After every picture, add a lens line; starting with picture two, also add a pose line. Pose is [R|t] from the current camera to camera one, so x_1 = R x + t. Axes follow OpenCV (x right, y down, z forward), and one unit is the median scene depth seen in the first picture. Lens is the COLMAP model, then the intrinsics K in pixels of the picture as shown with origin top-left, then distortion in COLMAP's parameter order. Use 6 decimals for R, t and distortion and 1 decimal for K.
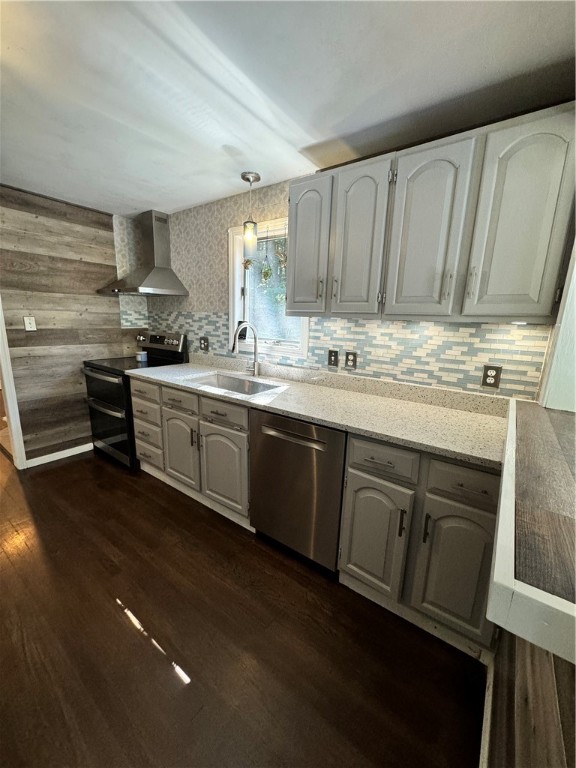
lens RADIAL K [[304.9, 0, 288.0], [0, 304.9, 384.0], [0, 0, 1]] dist [-0.002430, -0.000190]
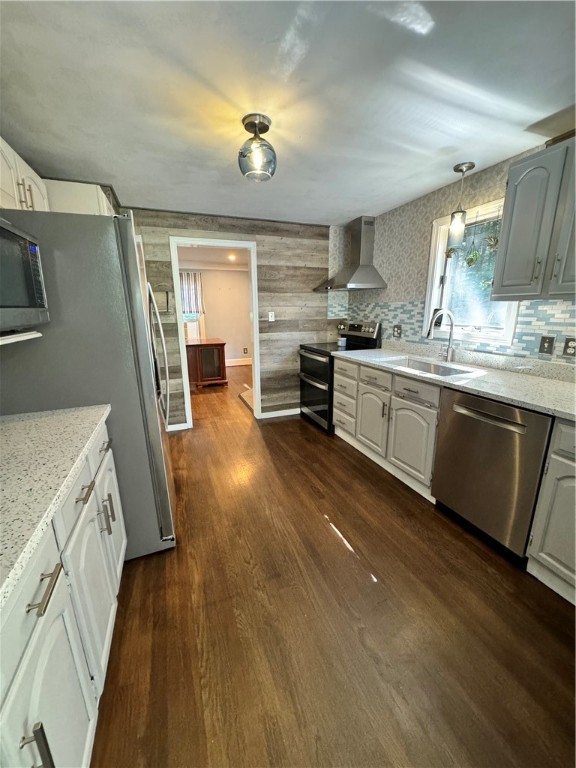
lens RADIAL K [[304.9, 0, 288.0], [0, 304.9, 384.0], [0, 0, 1]] dist [-0.002430, -0.000190]
pose [[0.843386, 0.090855, -0.529571, -0.010931], [-0.077000, 0.995864, 0.048225, 0.040934], [0.531763, 0.000105, 0.846894, -0.161218]]
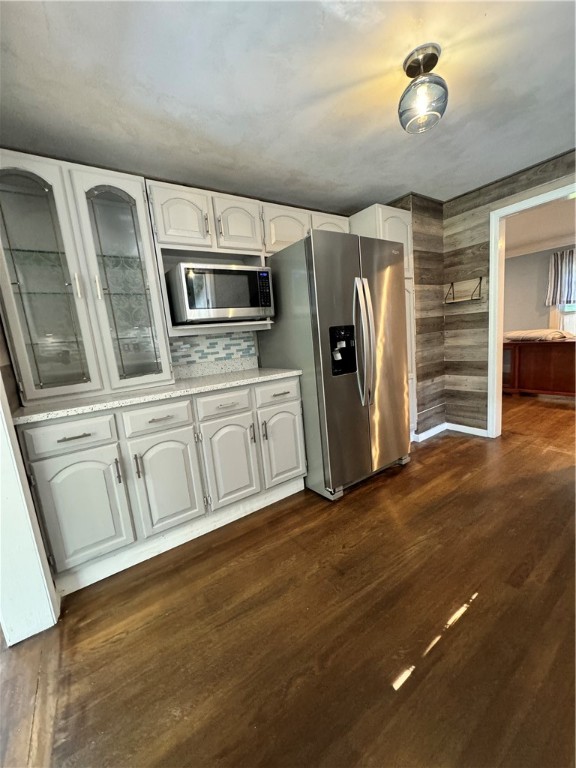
lens RADIAL K [[304.9, 0, 288.0], [0, 304.9, 384.0], [0, 0, 1]] dist [-0.002430, -0.000190]
pose [[-0.317728, 0.150815, -0.936111, 0.209624], [-0.122650, 0.972438, 0.198297, 0.006699], [0.940216, 0.177819, -0.290473, 0.387707]]
